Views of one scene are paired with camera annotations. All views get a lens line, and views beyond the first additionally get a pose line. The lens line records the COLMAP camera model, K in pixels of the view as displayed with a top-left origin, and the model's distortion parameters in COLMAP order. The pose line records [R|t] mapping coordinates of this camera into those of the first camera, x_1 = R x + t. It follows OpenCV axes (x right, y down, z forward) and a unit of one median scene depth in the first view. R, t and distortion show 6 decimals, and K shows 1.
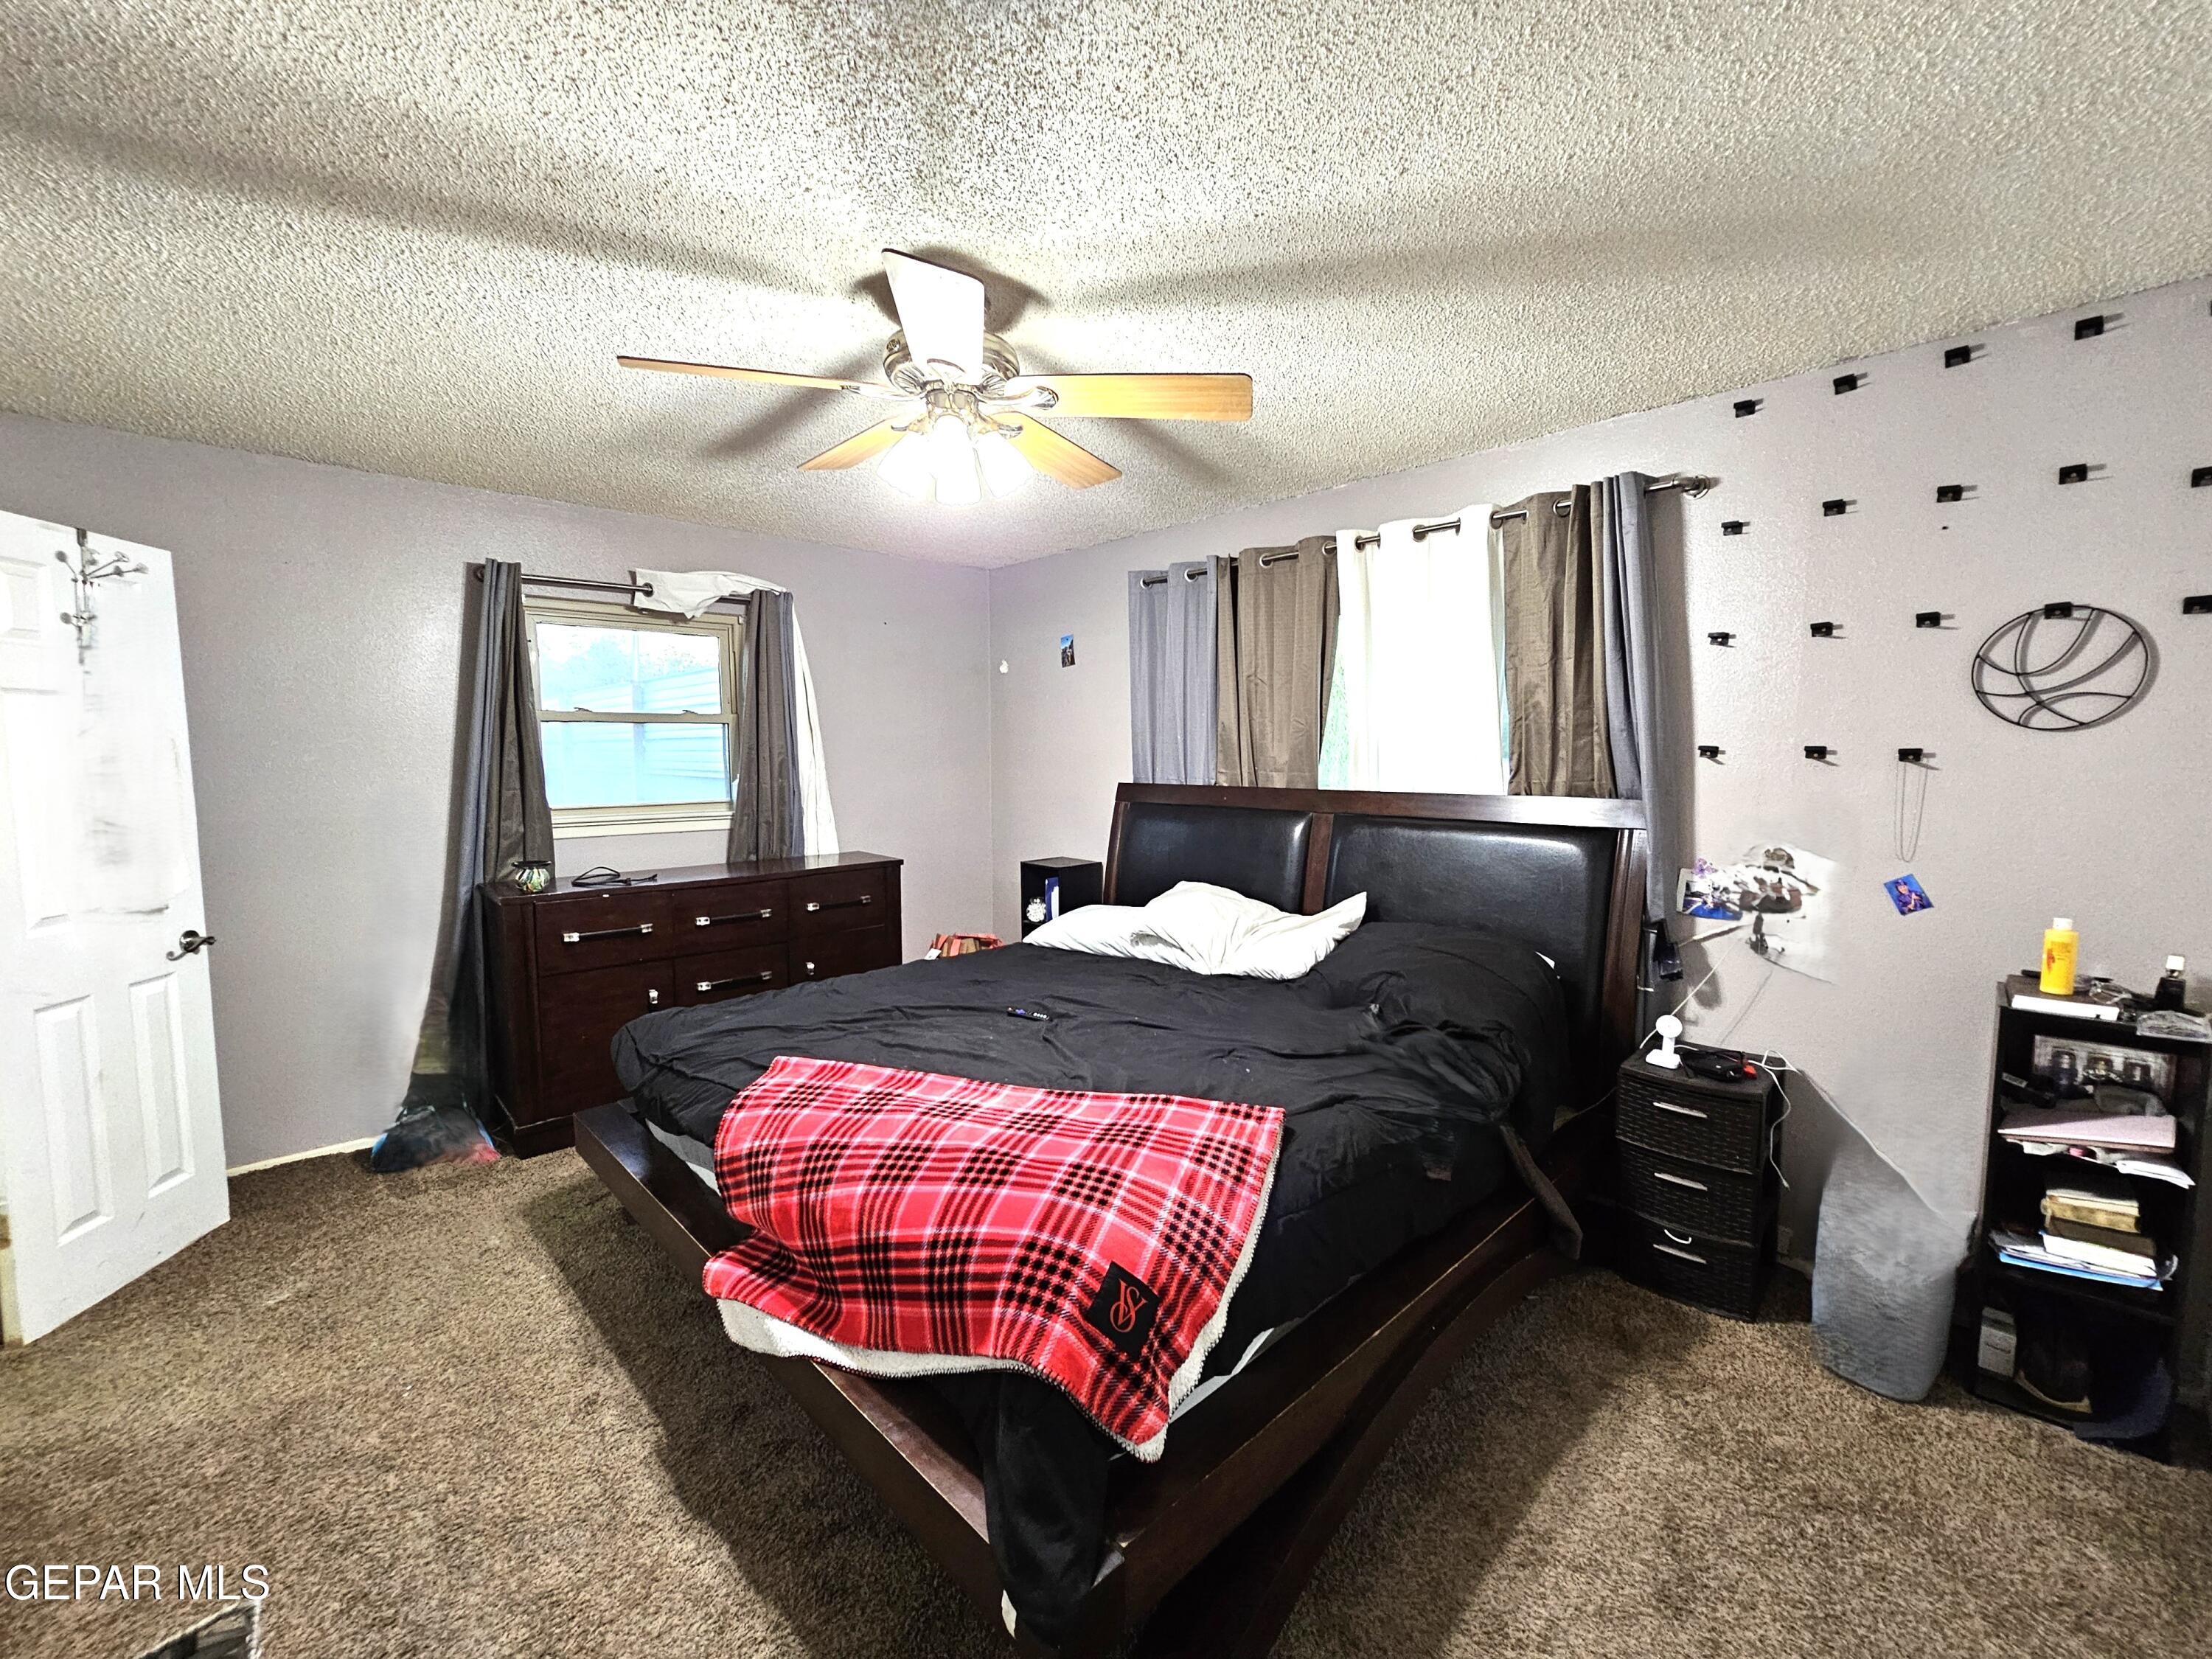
lens RADIAL K [[912.6, 0, 1106.1], [0, 912.6, 835.4], [0, 0, 1]] dist [-0.000894, -0.000075]
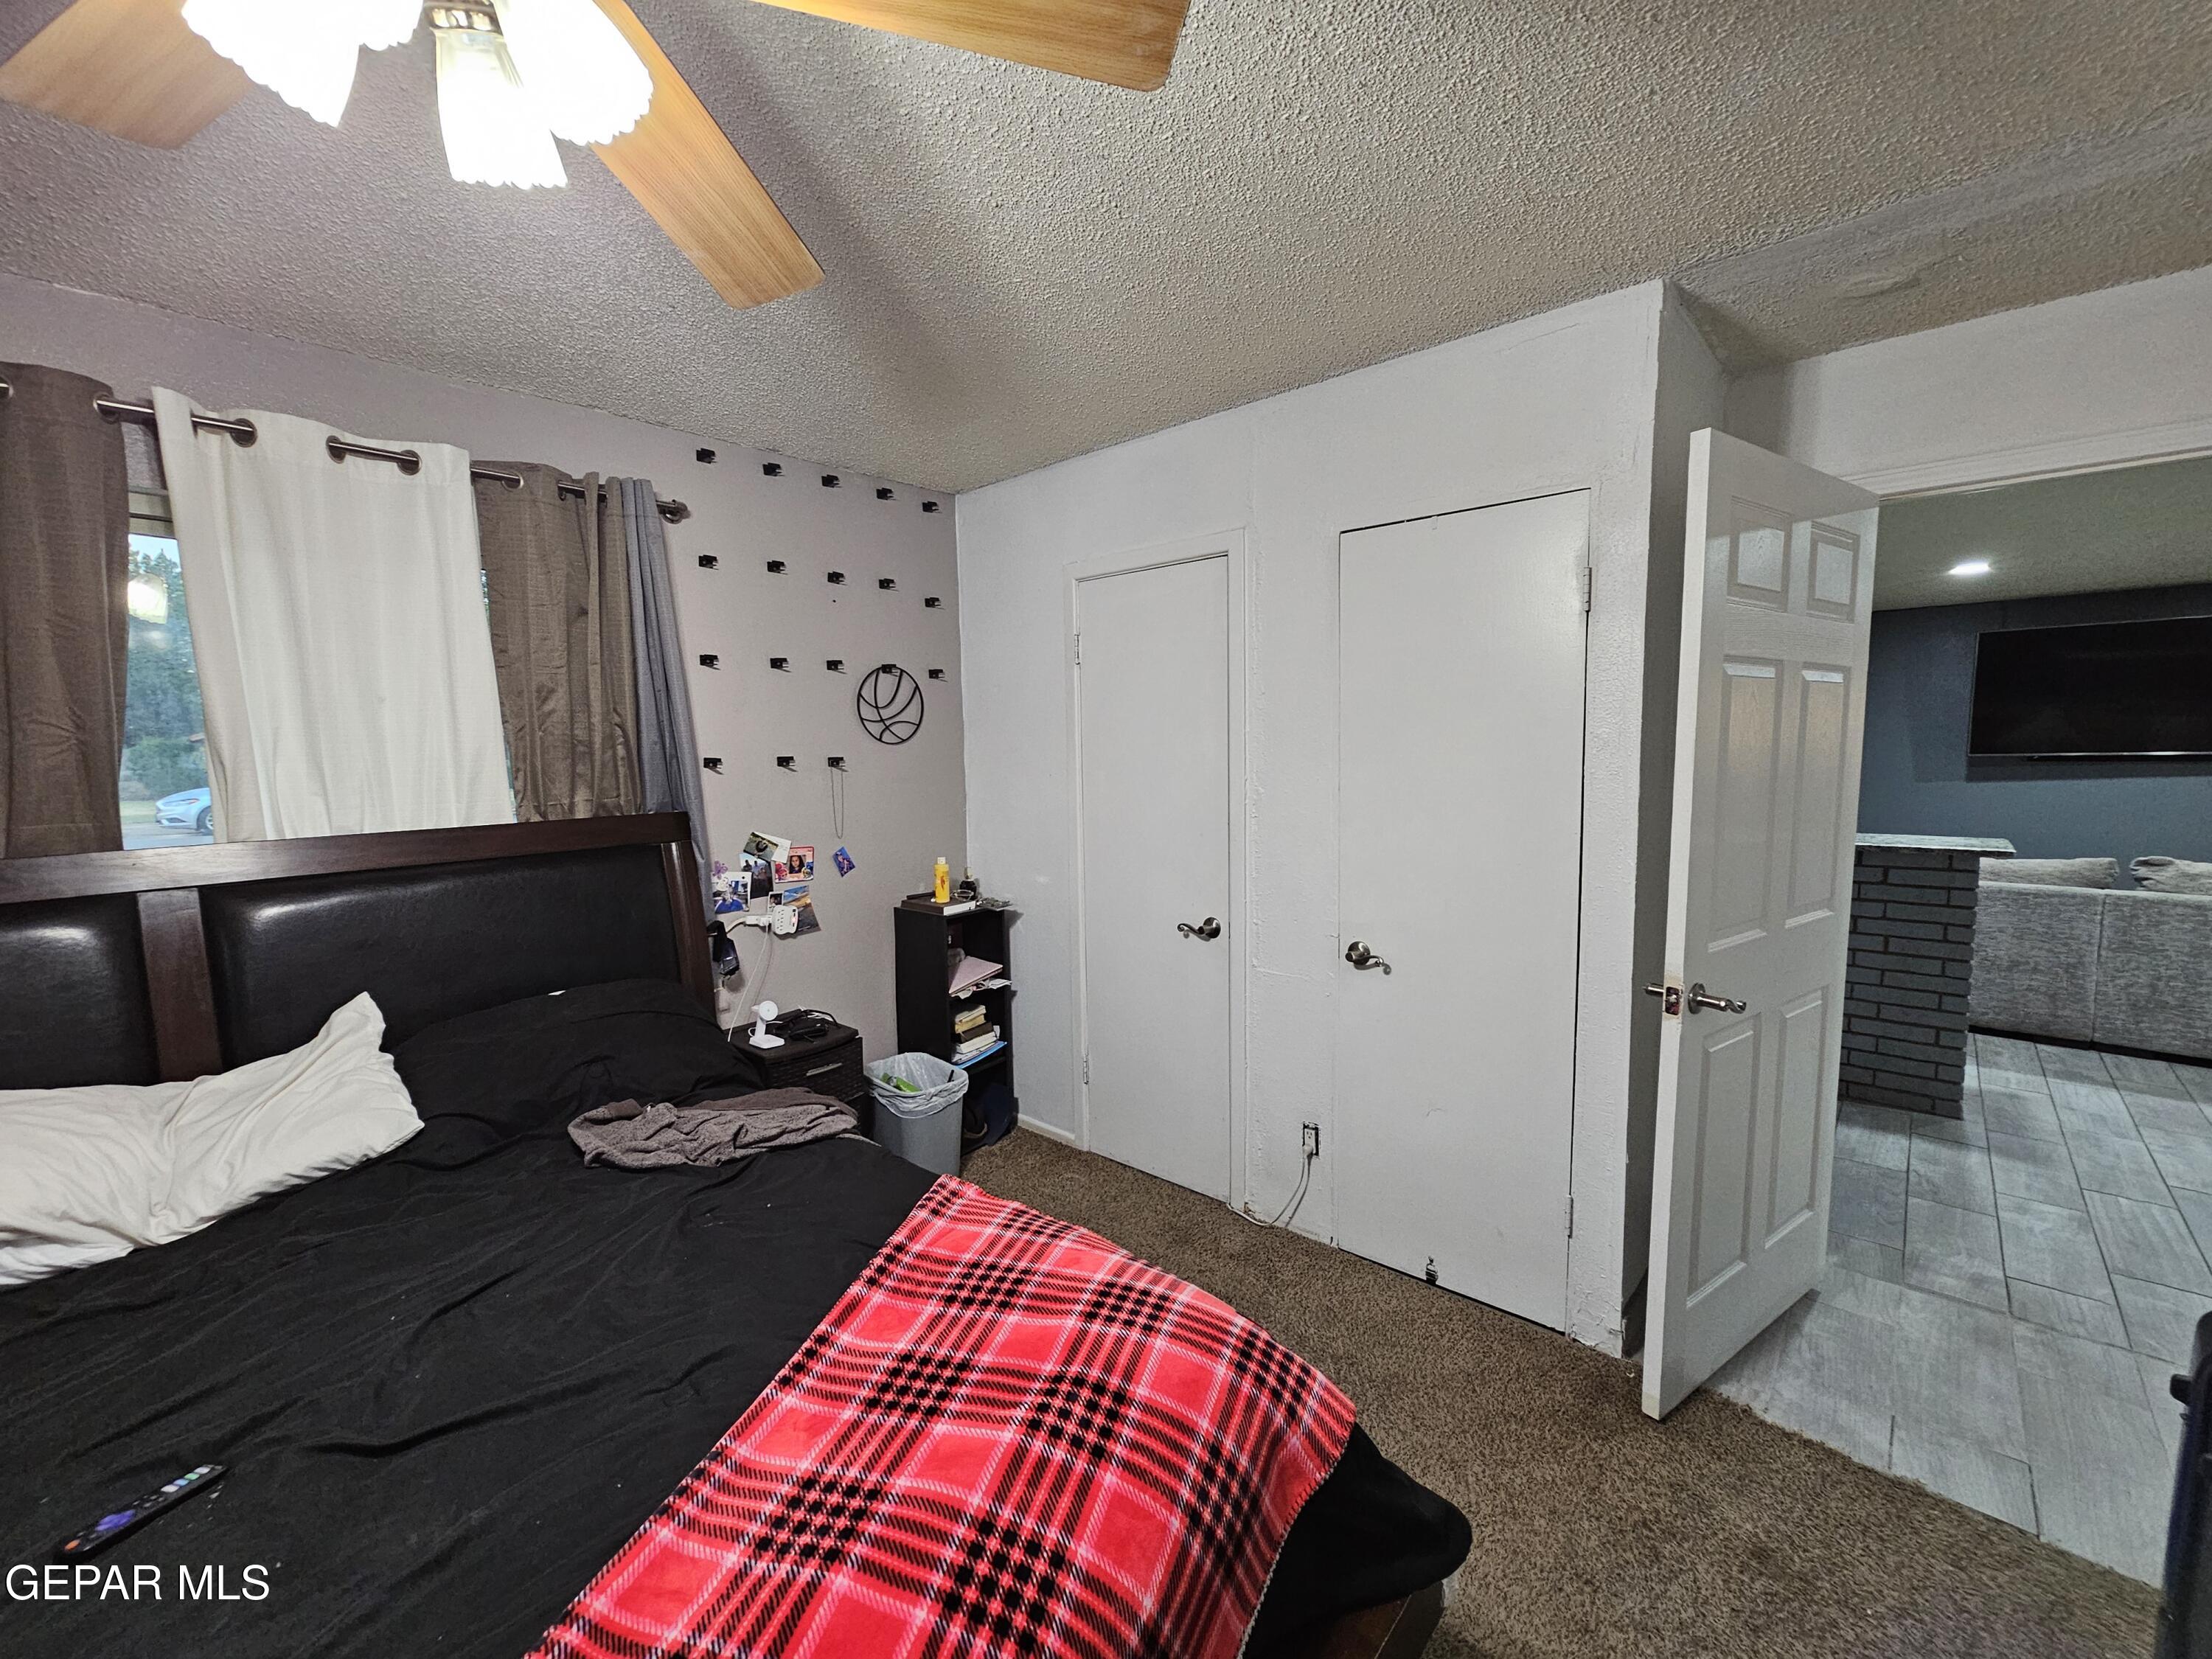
lens RADIAL K [[903.6, 0, 1098.2], [0, 903.6, 833.9], [0, 0, 1]] dist [-0.000114, 0.000068]
pose [[-0.071561, -0.097045, 0.992704, -0.527075], [0.112018, 0.988177, 0.104678, -0.079380], [-0.991126, 0.118692, -0.059845, 0.707192]]
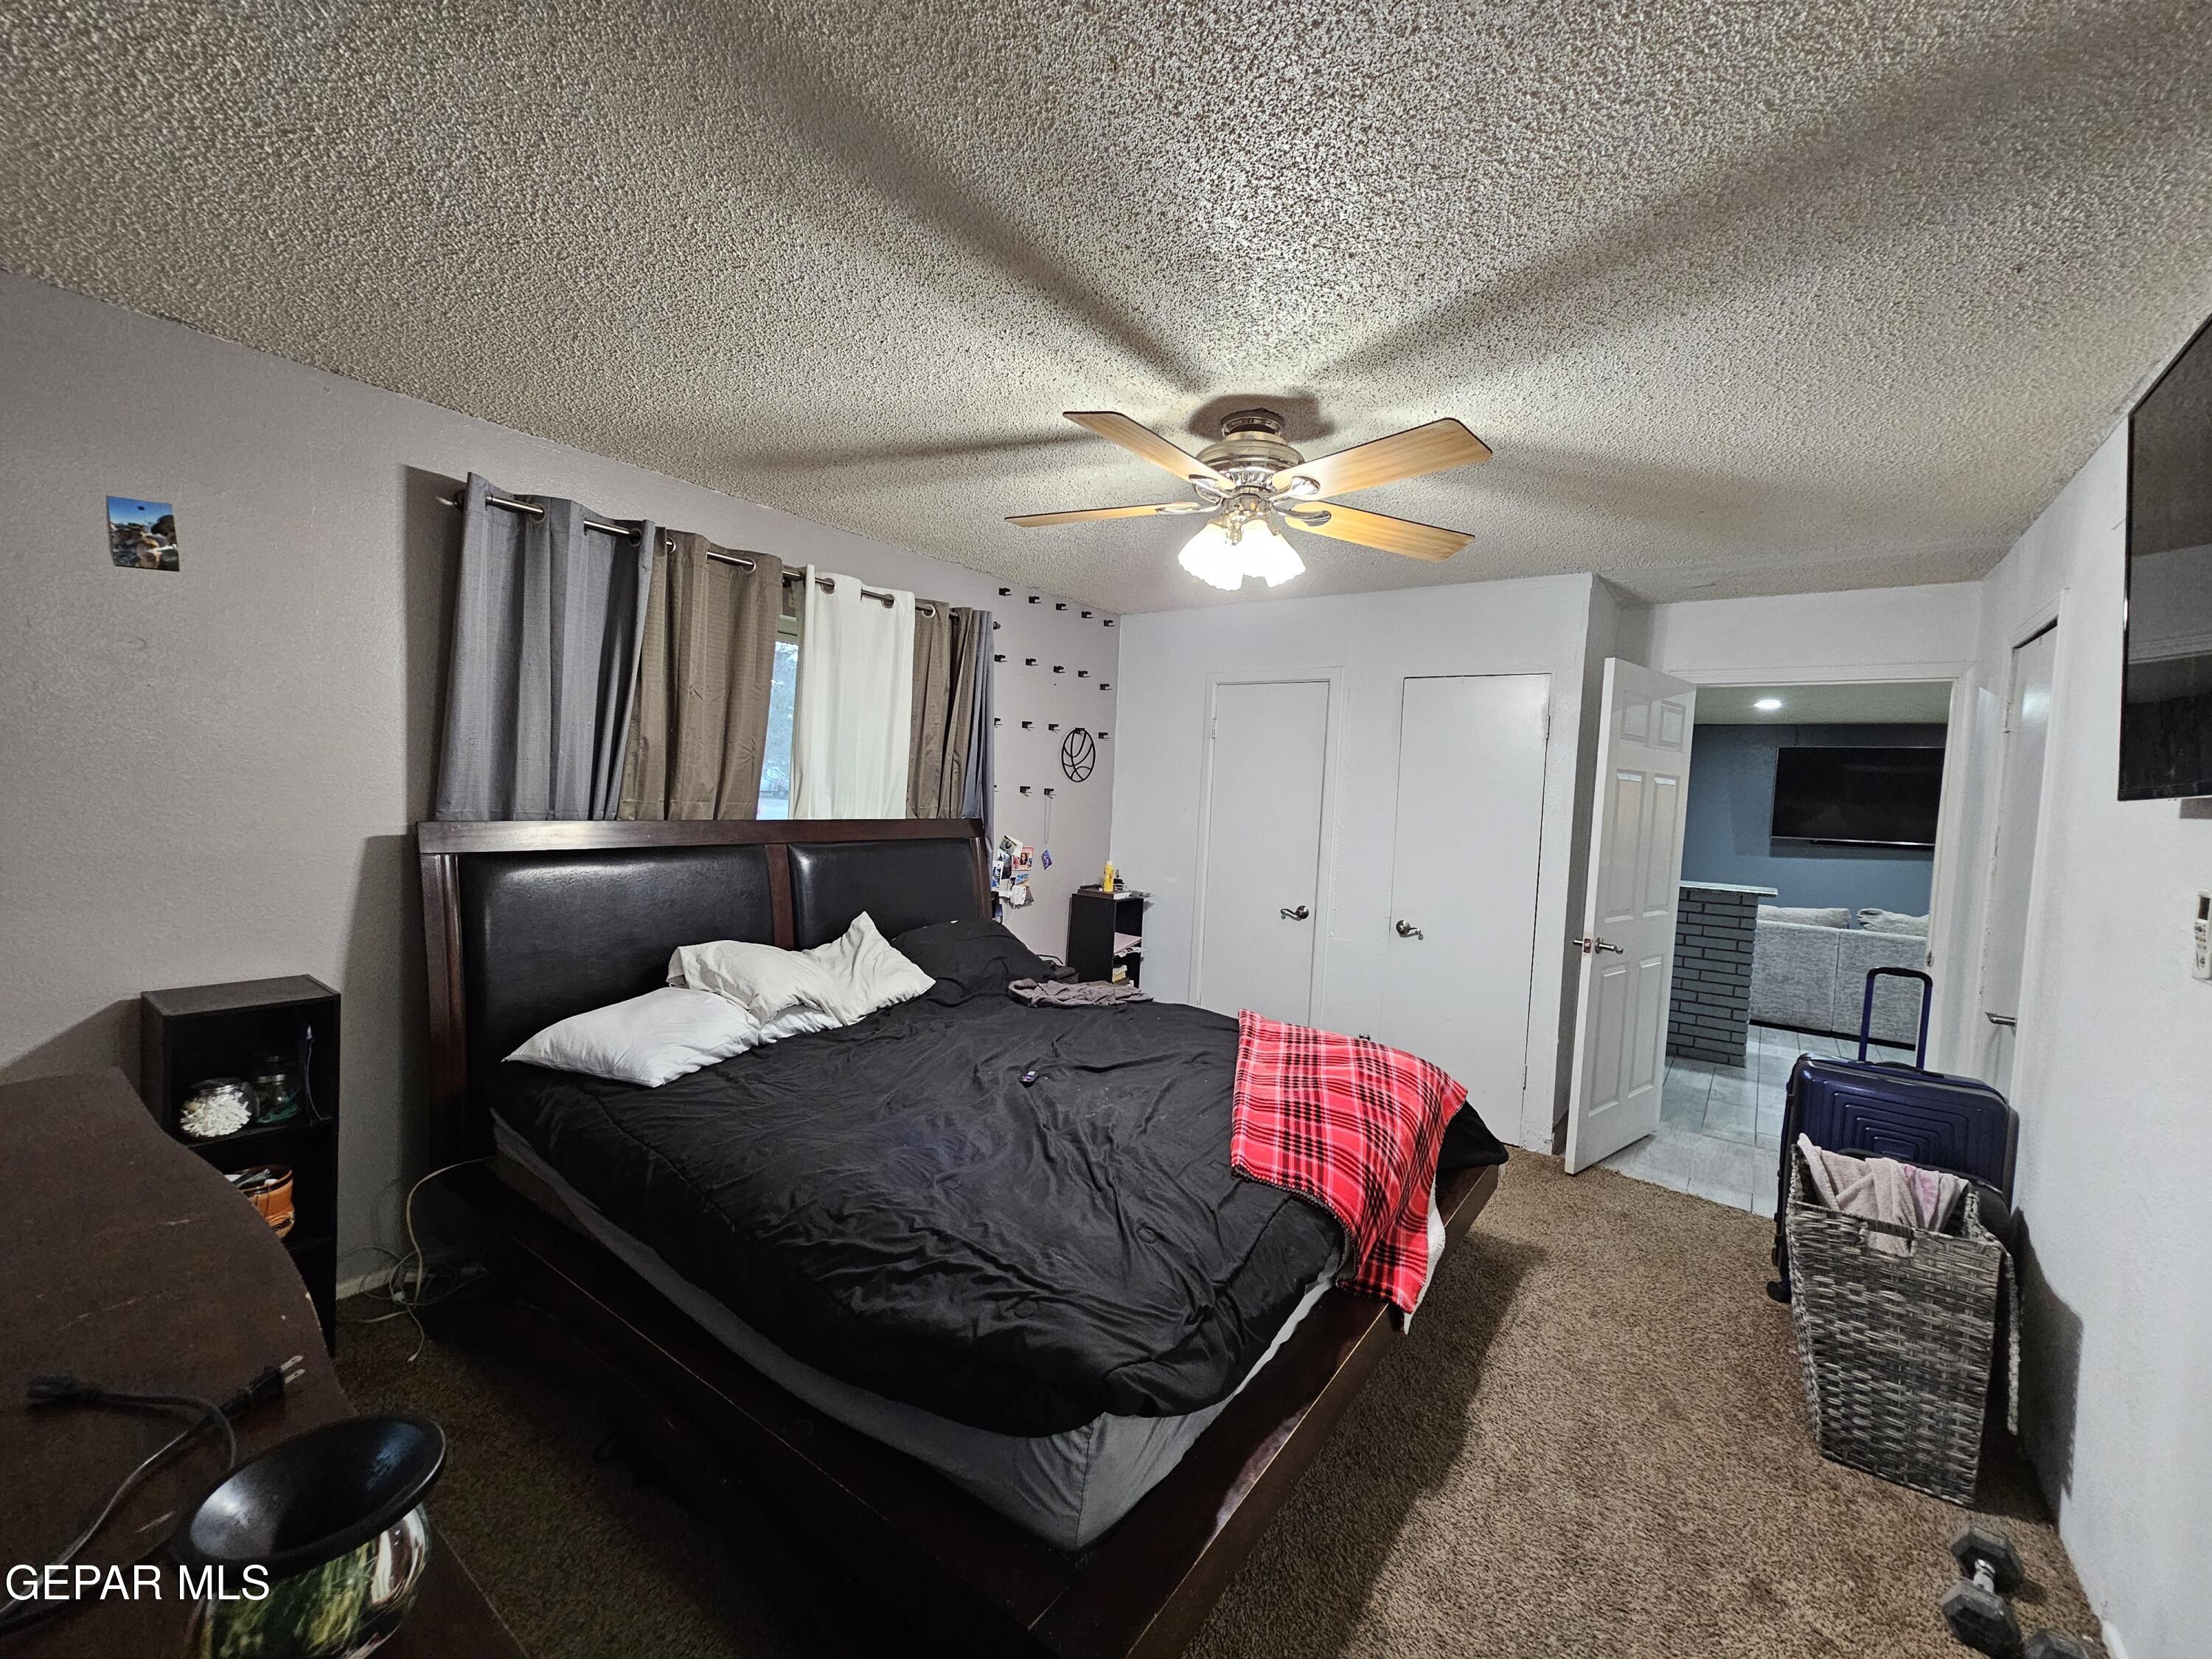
lens RADIAL K [[899.3, 0, 1095.7], [0, 899.3, 835.9], [0, 0, 1]] dist [0.000538, -0.000744]
pose [[-0.170856, -0.060920, 0.983411, -1.148634], [0.047771, 0.996401, 0.070024, -0.126916], [-0.984137, 0.058942, -0.167331, 1.254487]]
